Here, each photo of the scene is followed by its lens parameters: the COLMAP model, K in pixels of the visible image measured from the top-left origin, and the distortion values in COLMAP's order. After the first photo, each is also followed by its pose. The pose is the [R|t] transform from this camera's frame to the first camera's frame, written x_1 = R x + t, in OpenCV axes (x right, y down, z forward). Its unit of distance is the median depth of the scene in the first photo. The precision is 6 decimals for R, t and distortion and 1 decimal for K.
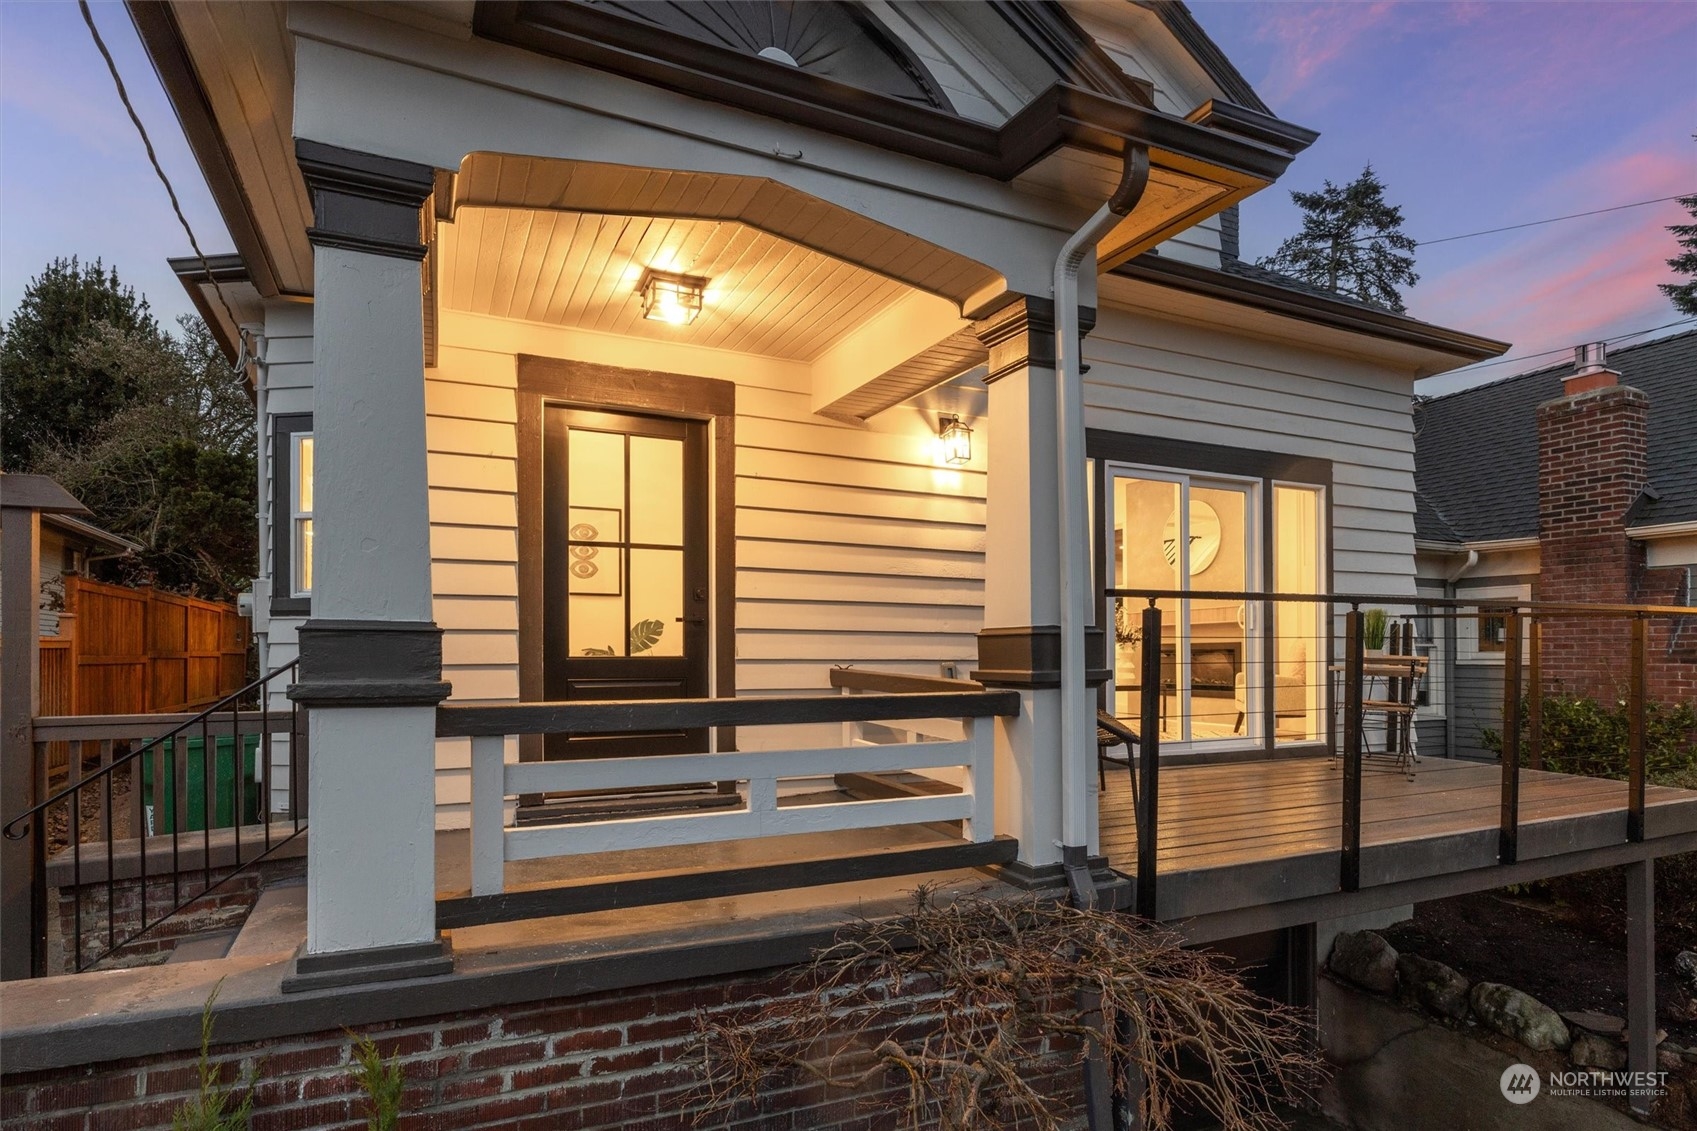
lens RADIAL K [[910.3, 0, 844.3], [0, 910.3, 644.4], [0, 0, 1]] dist [-0.001211, 0.000905]
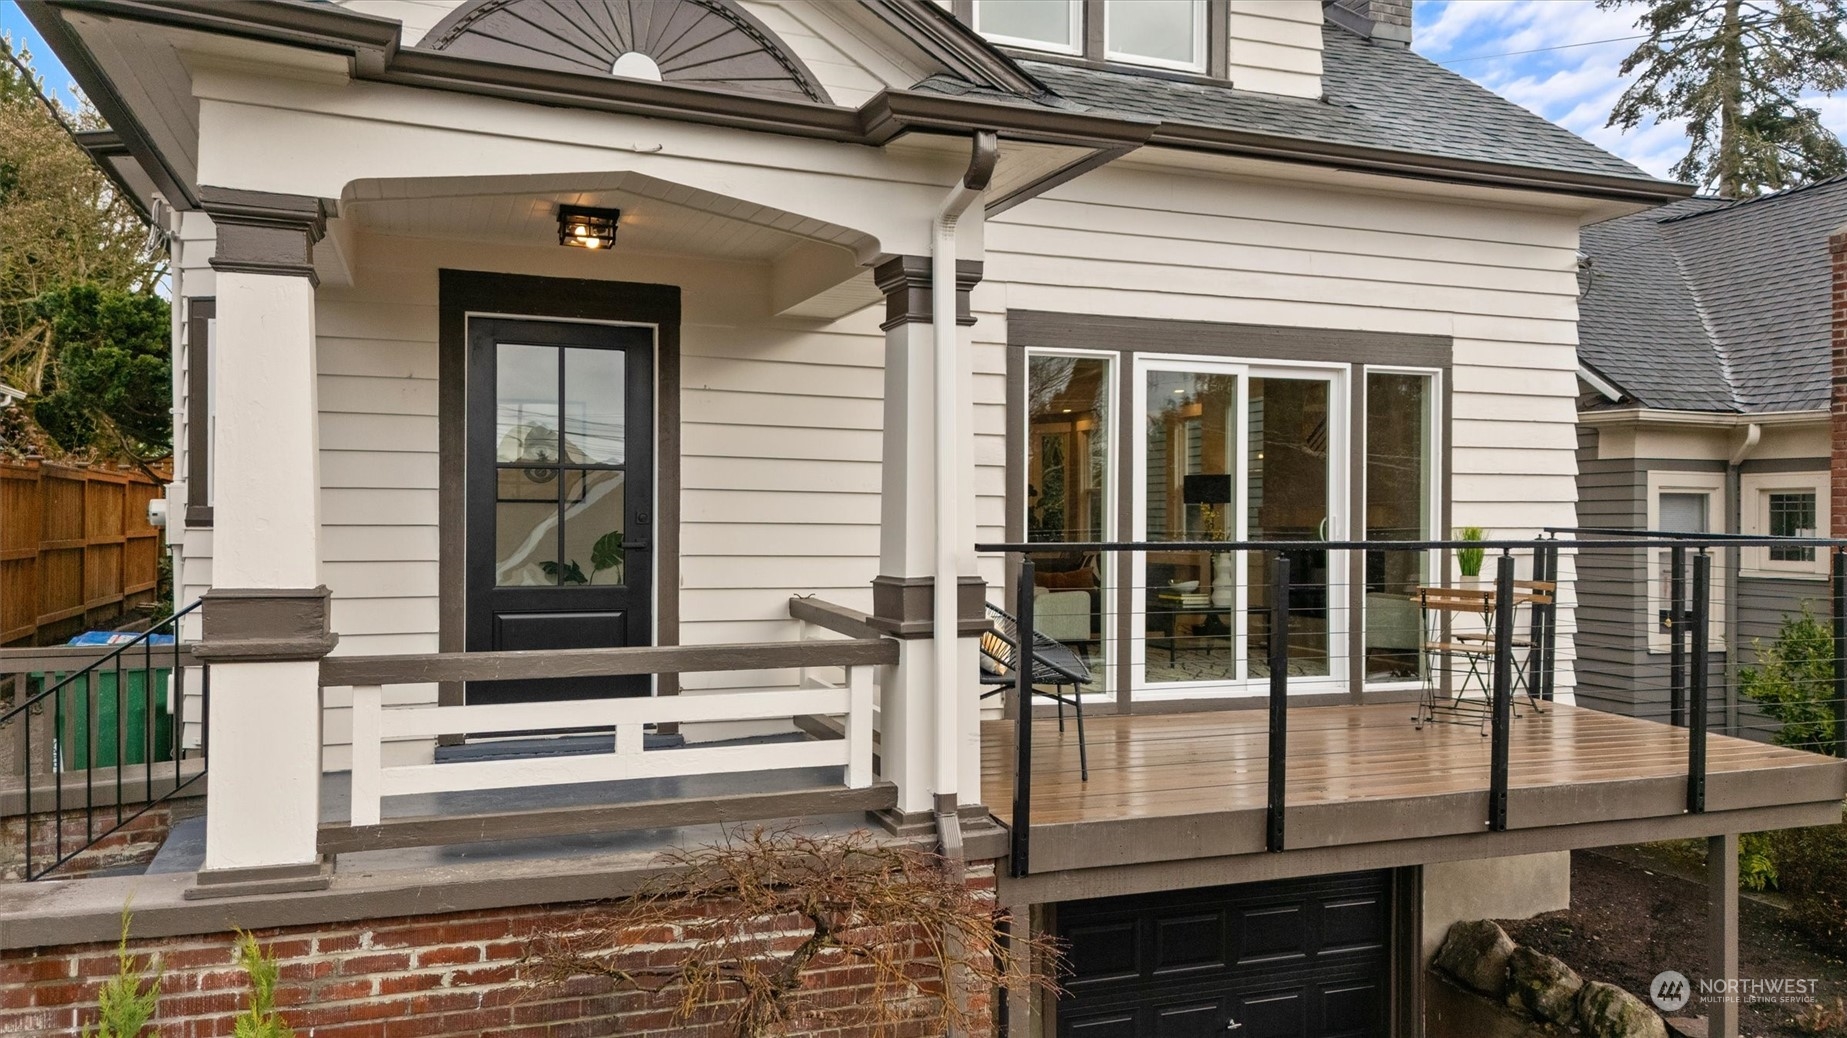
lens RADIAL K [[1332.0, 0, 923.5], [0, 1332.0, 519.0], [0, 0, 1]] dist [0.070208, -0.058151]
pose [[0.997729, 0.007625, -0.066922, 0.385643], [-0.007255, 0.999957, 0.005764, -0.113419], [0.066963, -0.005265, 0.997742, -0.588818]]
